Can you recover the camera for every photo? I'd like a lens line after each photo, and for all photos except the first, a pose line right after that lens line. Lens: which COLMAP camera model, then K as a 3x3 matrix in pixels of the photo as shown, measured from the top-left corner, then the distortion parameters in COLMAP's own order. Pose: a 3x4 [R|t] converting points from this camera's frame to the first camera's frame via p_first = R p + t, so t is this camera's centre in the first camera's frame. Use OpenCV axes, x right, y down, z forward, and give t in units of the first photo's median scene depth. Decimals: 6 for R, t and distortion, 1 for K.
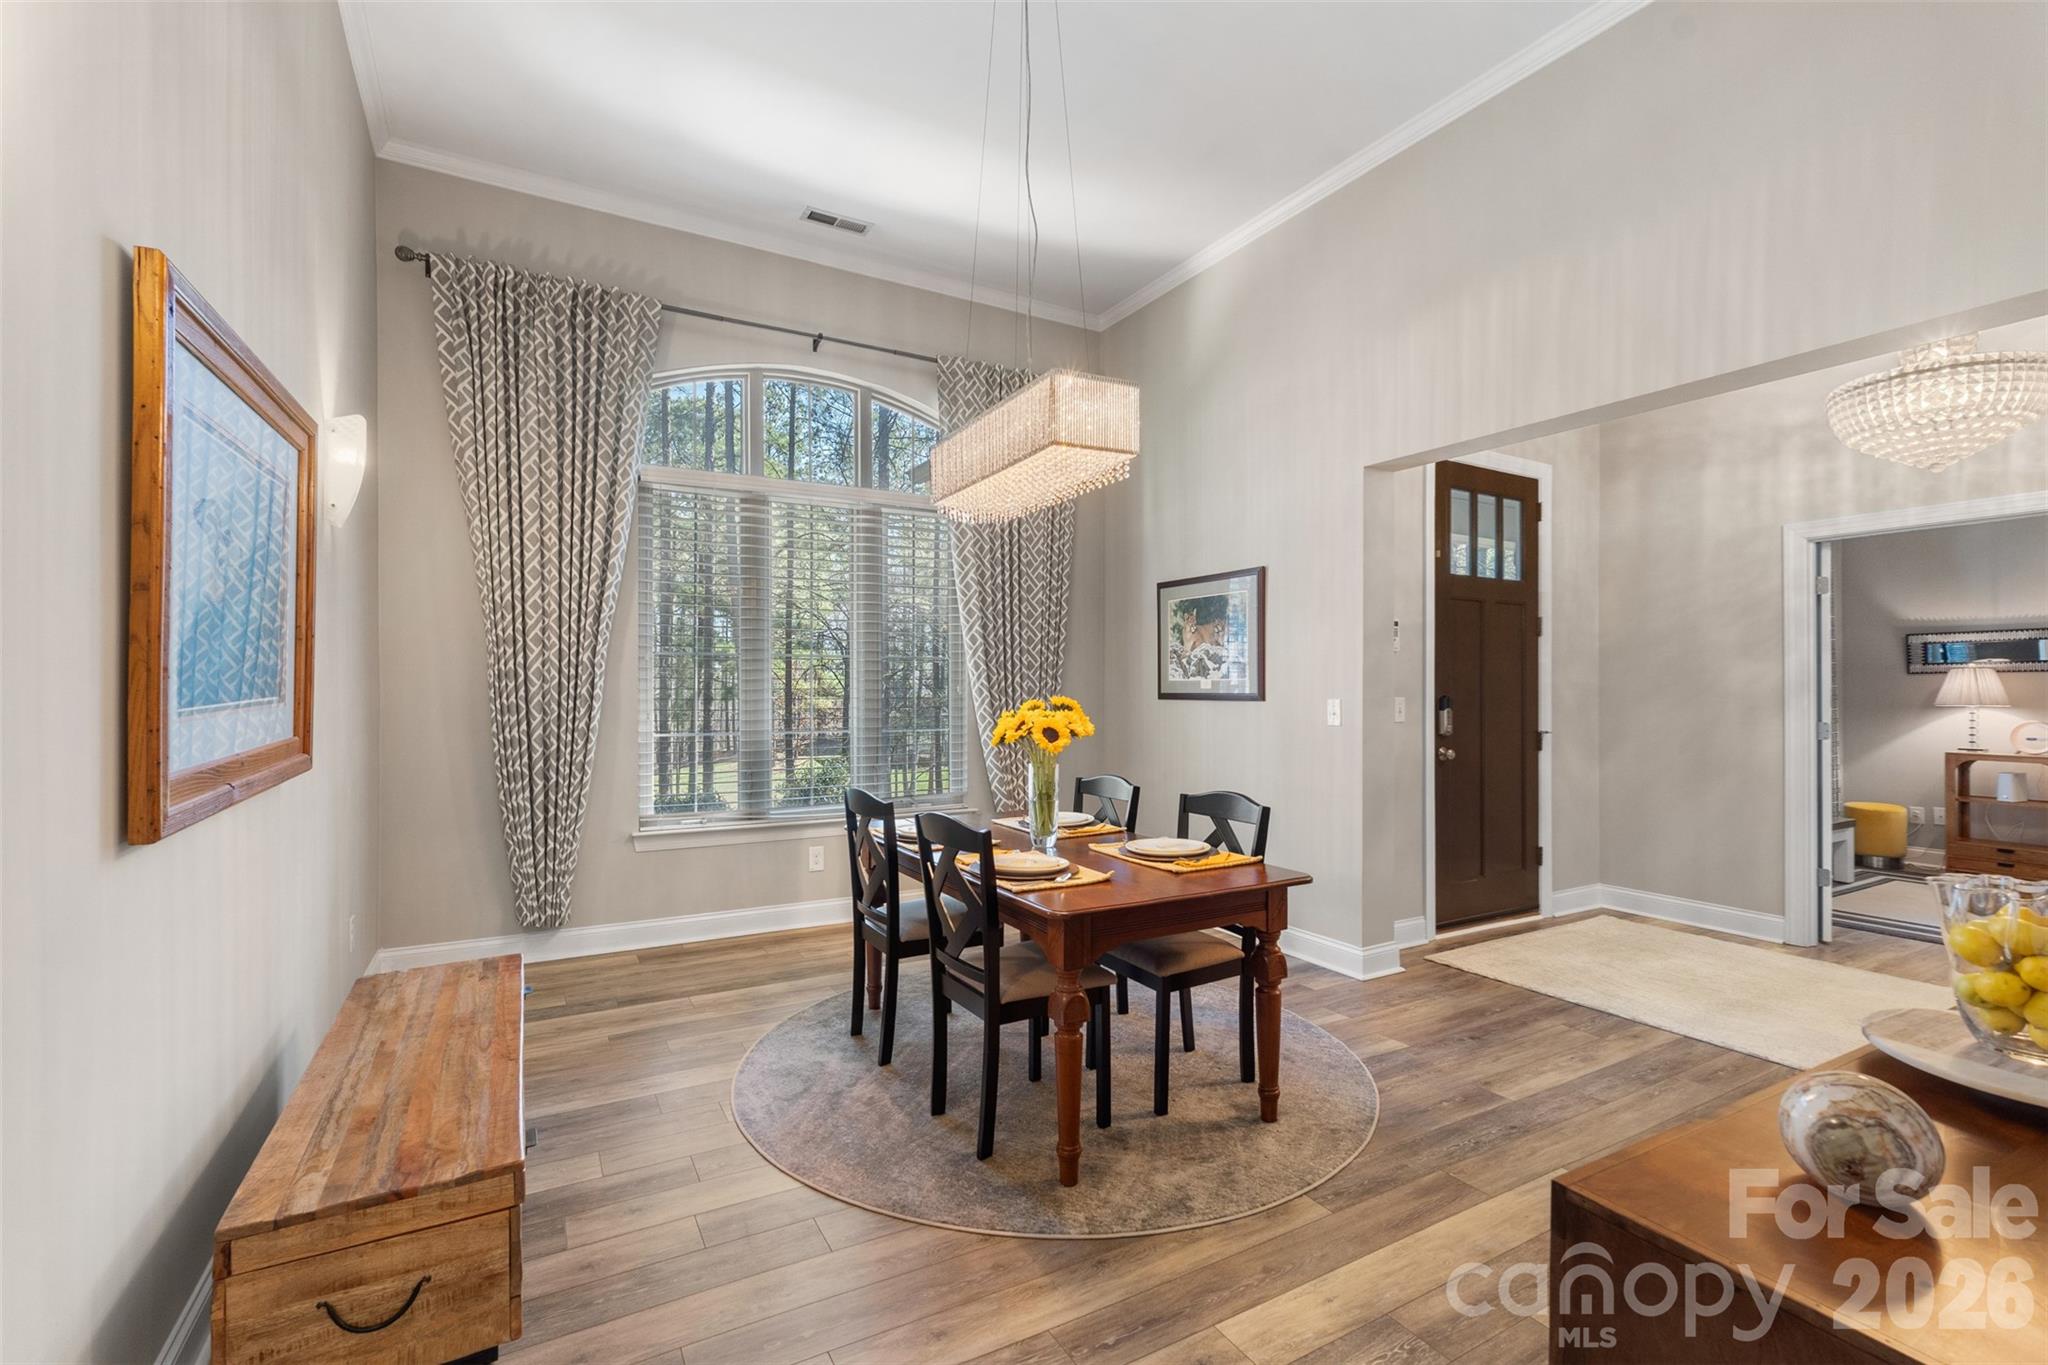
lens RADIAL K [[899.8, 0, 1028.6], [0, 899.8, 678.4], [0, 0, 1]] dist [-0.004942, 0.000846]
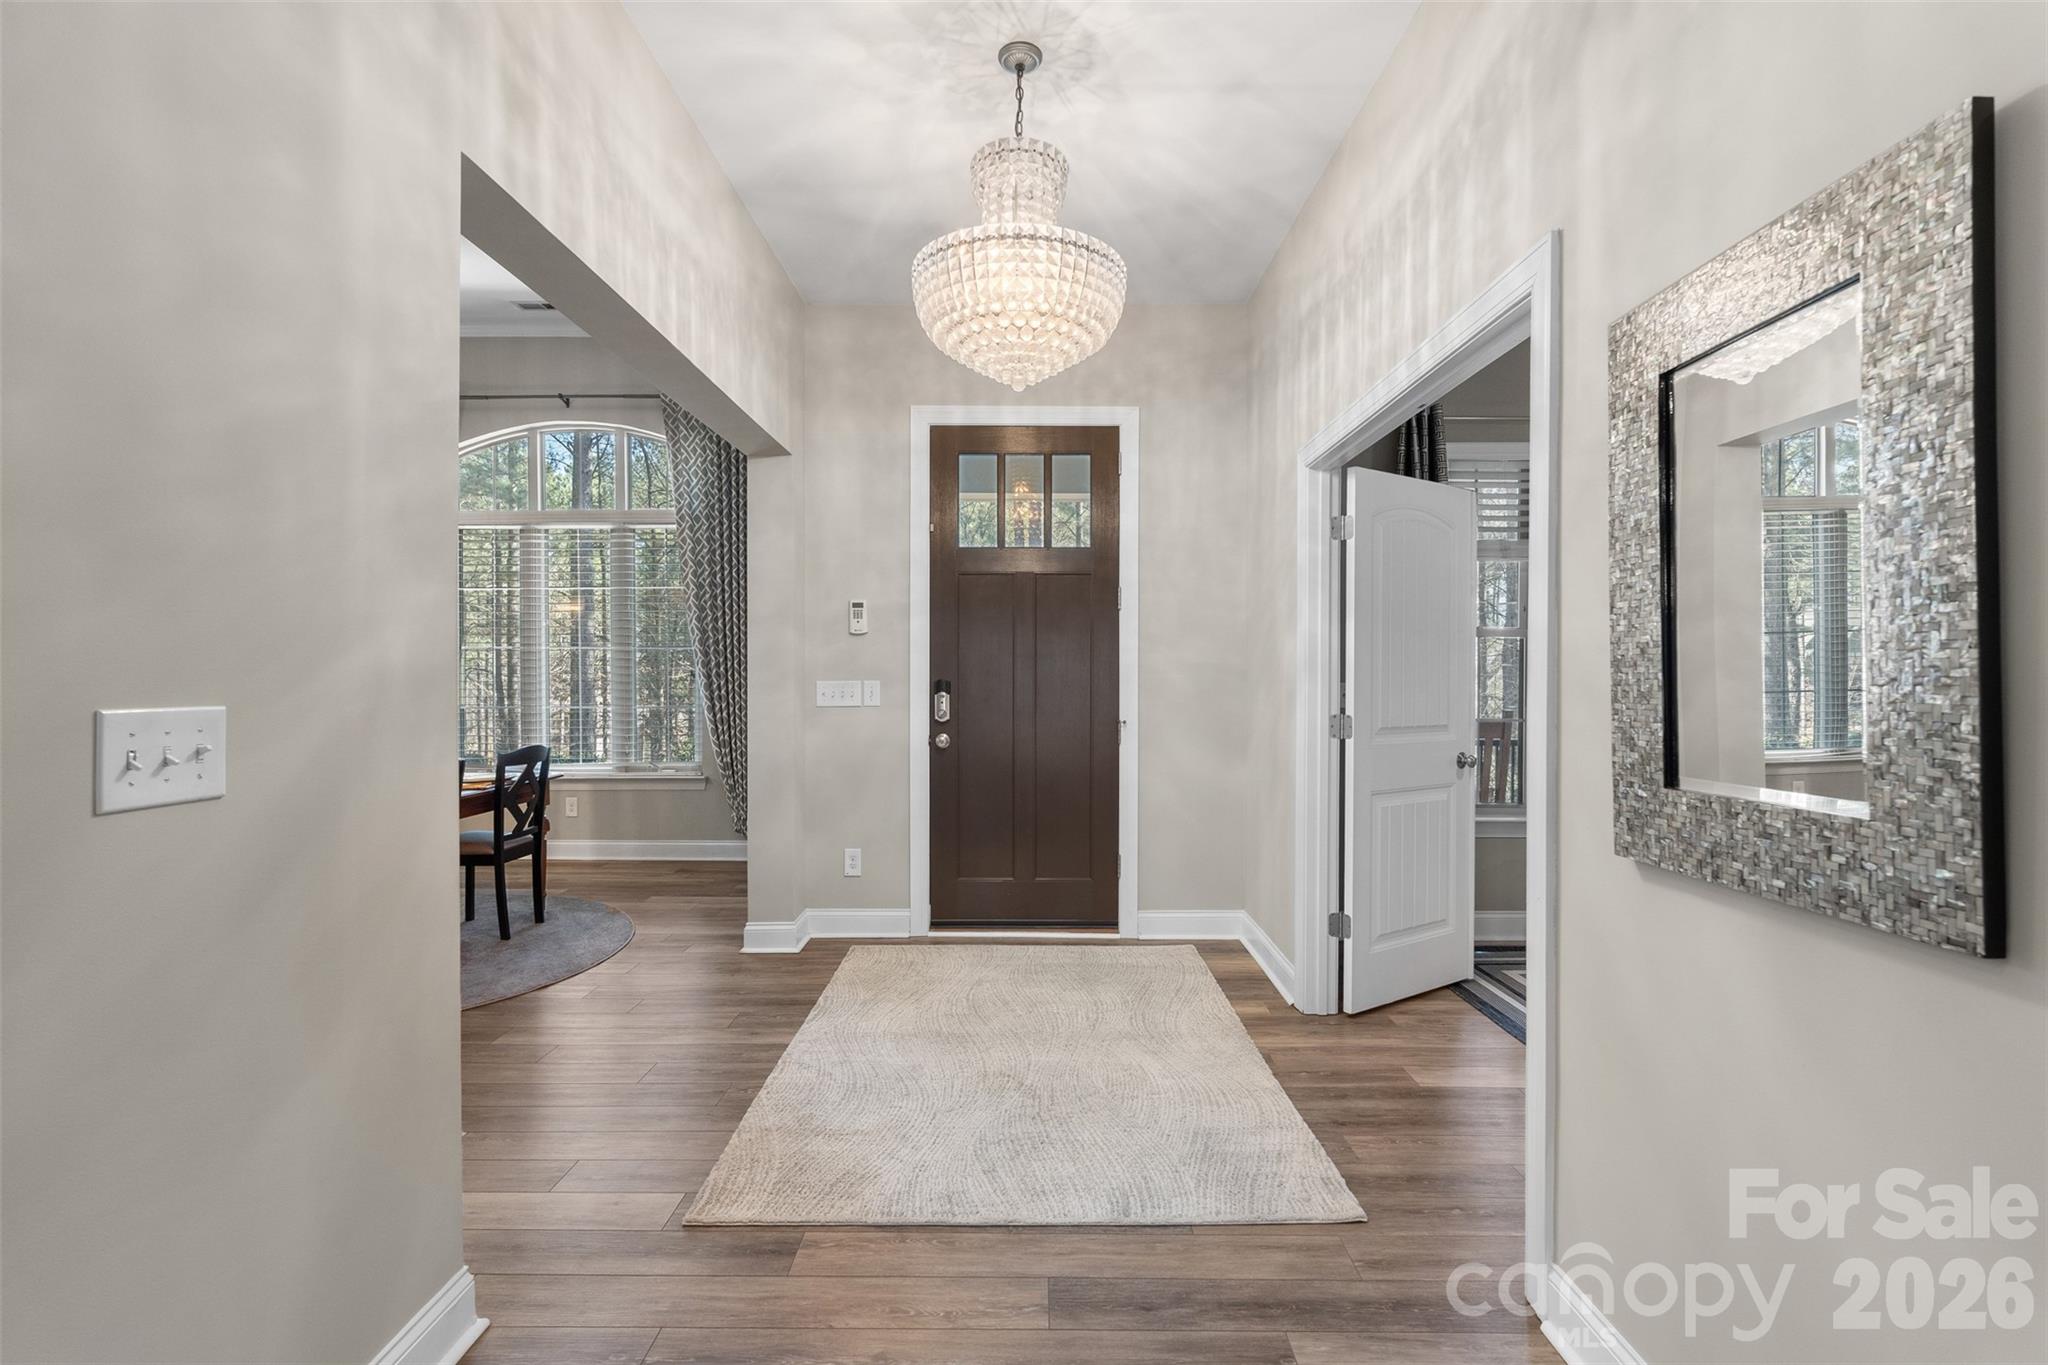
lens RADIAL K [[899.8, 0, 1022.4], [0, 899.8, 688.0], [0, 0, 1]] dist [-0.004942, 0.000846]
pose [[0.866052, 0.004431, -0.499934, 1.003574], [0.008673, 0.999677, 0.023884, 0.006638], [0.499879, -0.025021, 0.865734, 0.230442]]
